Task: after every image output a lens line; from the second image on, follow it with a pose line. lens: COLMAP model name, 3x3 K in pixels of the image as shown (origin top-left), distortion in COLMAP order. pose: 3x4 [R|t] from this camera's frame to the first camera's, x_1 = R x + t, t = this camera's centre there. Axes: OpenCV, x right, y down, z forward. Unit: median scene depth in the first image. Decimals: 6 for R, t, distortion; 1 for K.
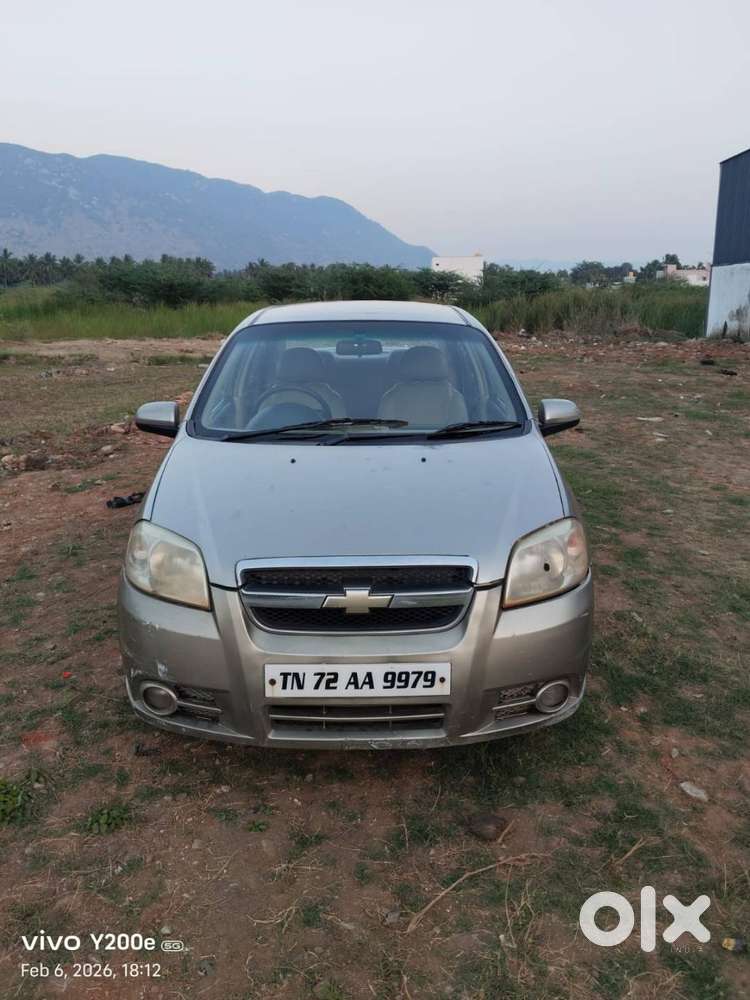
lens RADIAL K [[774.7, 0, 382.9], [0, 774.7, 494.9], [0, 0, 1]] dist [0.023533, -0.038012]
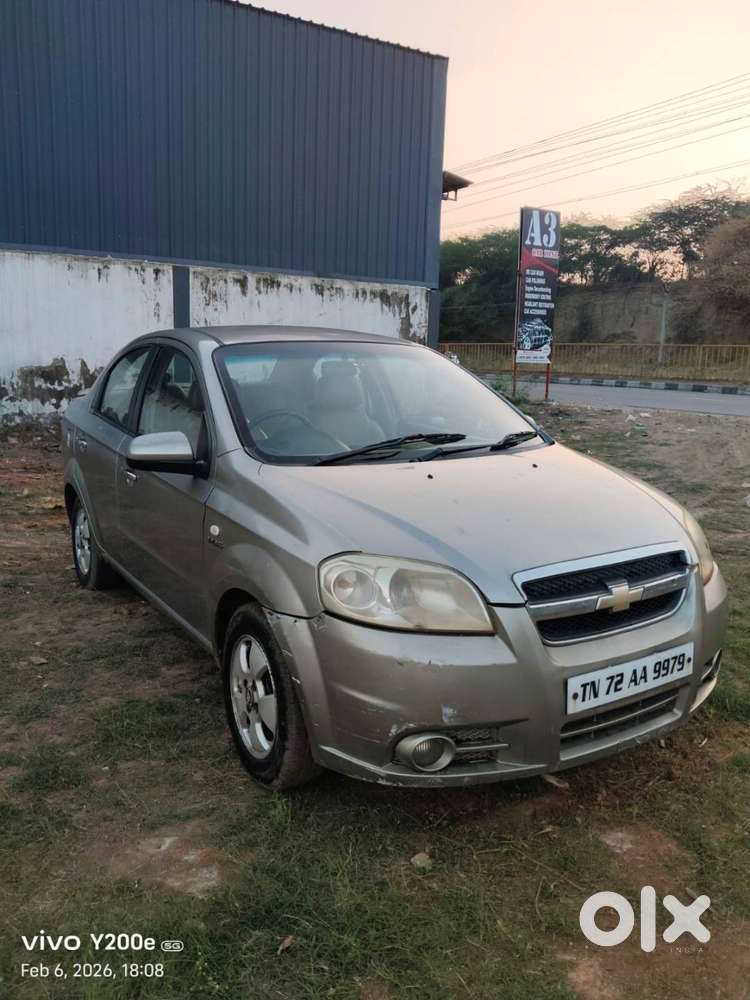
lens RADIAL K [[774.7, 0, 372.3], [0, 774.7, 498.4], [0, 0, 1]] dist [0.023533, -0.038012]
pose [[0.860818, -0.084697, 0.501816, -0.702653], [0.115492, 0.992839, -0.030543, 0.003686], [-0.495636, 0.084247, 0.864435, 0.253034]]
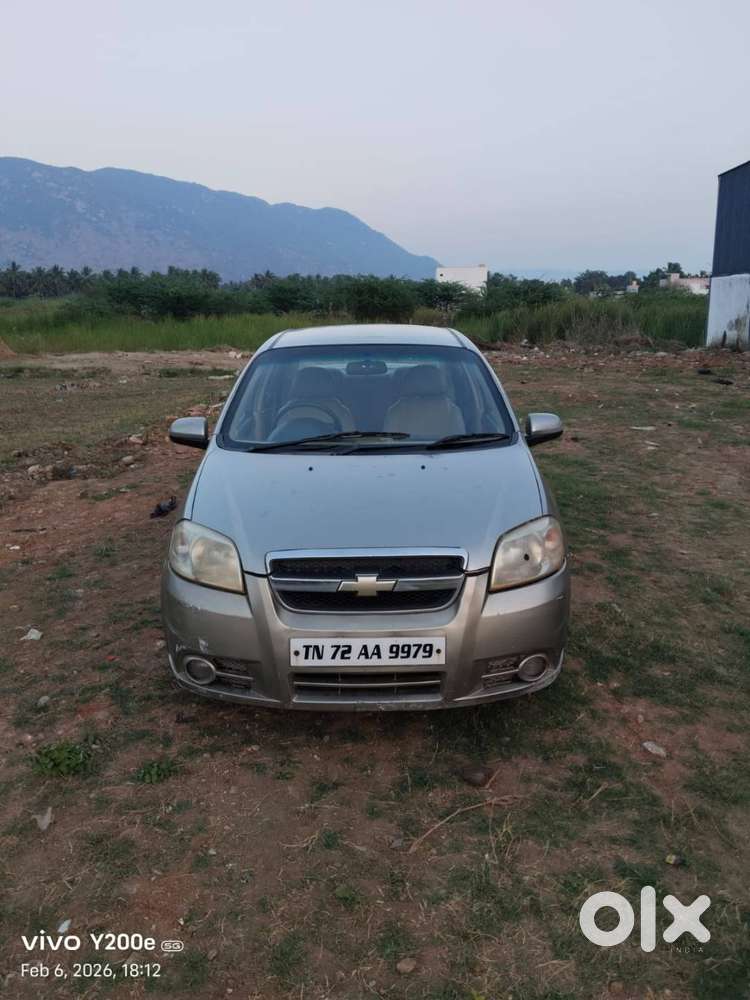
lens RADIAL K [[774.7, 0, 383.3], [0, 774.7, 494.0], [0, 0, 1]] dist [0.023533, -0.038012]
pose [[0.999967, -0.004452, -0.006785, 0.000616], [0.004366, 0.999910, -0.012655, 0.009740], [0.006840, 0.012624, 0.999897, -0.174333]]
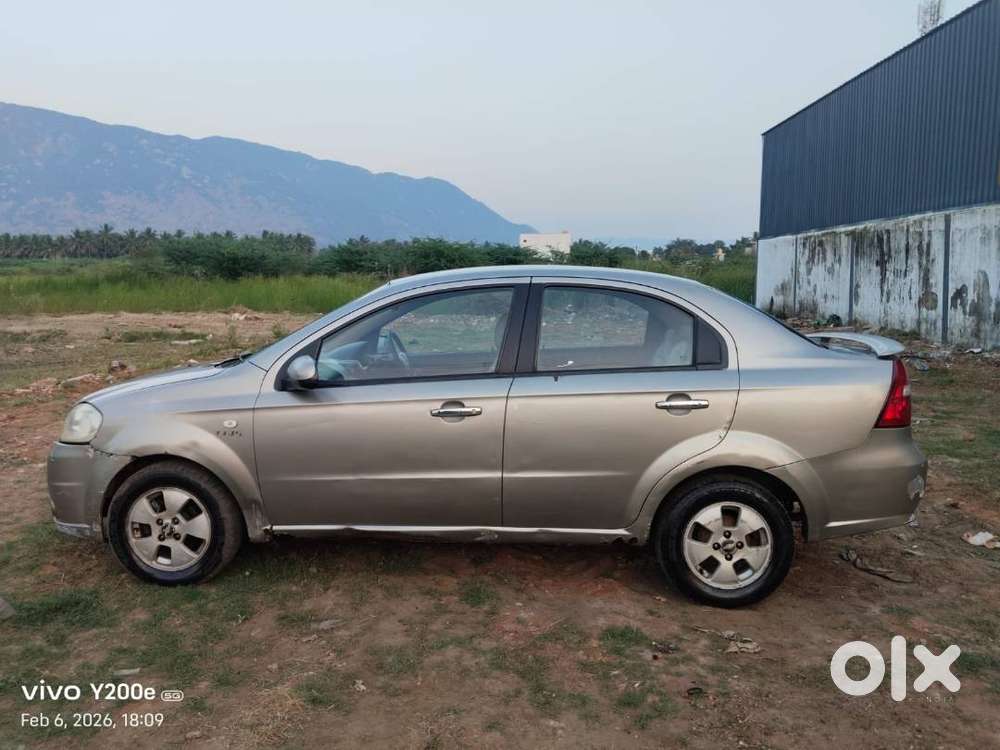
lens RADIAL K [[766.3, 0, 507.7], [0, 766.3, 376.5], [0, 0, 1]] dist [0.034153, -0.007145]
pose [[0.999873, 0.001201, 0.015861, 1.067232], [0.000630, 0.993378, -0.114893, -0.204045], [-0.015894, 0.114888, 0.993251, 0.935767]]
